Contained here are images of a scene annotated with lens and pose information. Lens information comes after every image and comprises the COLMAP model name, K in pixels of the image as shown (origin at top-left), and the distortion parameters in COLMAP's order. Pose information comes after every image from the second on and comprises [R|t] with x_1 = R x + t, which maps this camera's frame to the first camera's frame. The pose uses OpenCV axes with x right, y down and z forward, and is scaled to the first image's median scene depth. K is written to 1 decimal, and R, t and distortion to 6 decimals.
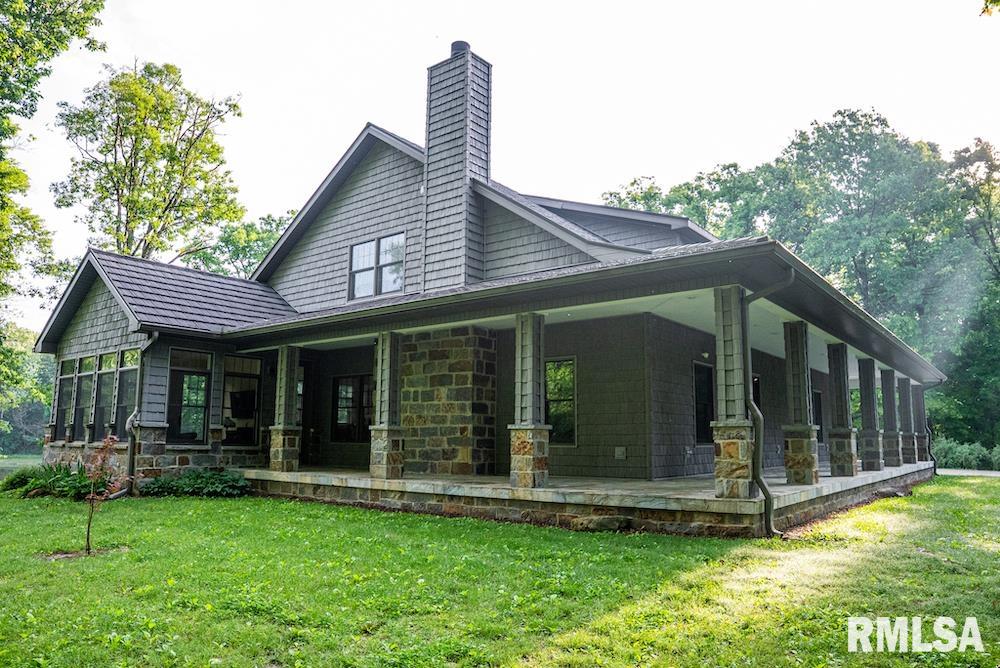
lens RADIAL K [[704.2, 0, 498.8], [0, 704.2, 336.1], [0, 0, 1]] dist [-0.059917, 0.004530]
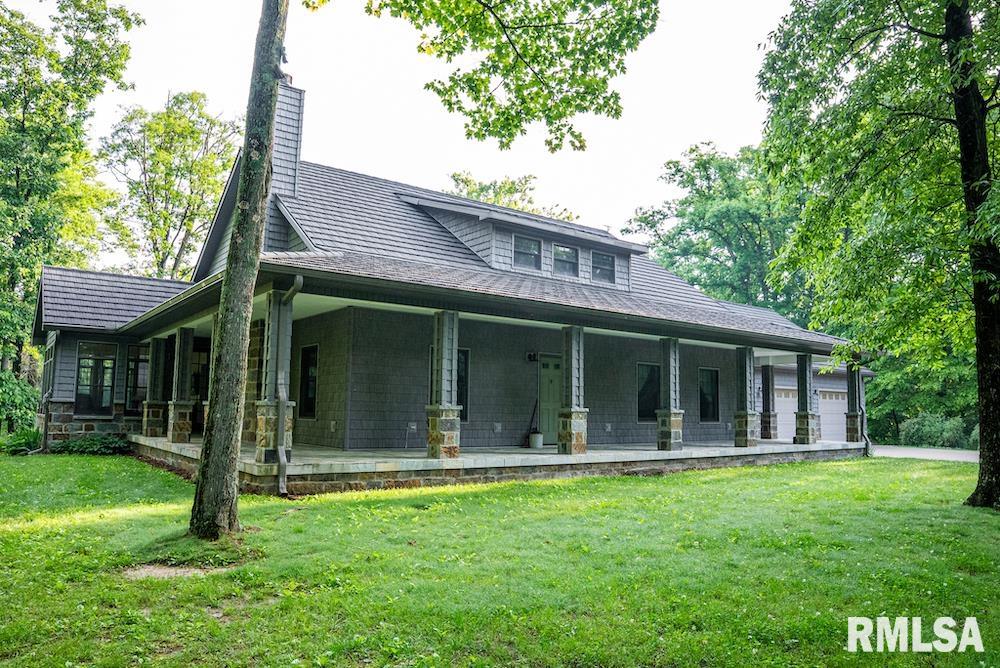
lens RADIAL K [[718.9, 0, 500.6], [0, 718.9, 333.8], [0, 0, 1]] dist [-0.045835, 0.002787]
pose [[0.962911, -0.020861, -0.269010, 0.634346], [0.030196, 0.999075, 0.030609, -0.013594], [0.268123, -0.037597, 0.962651, -0.064934]]
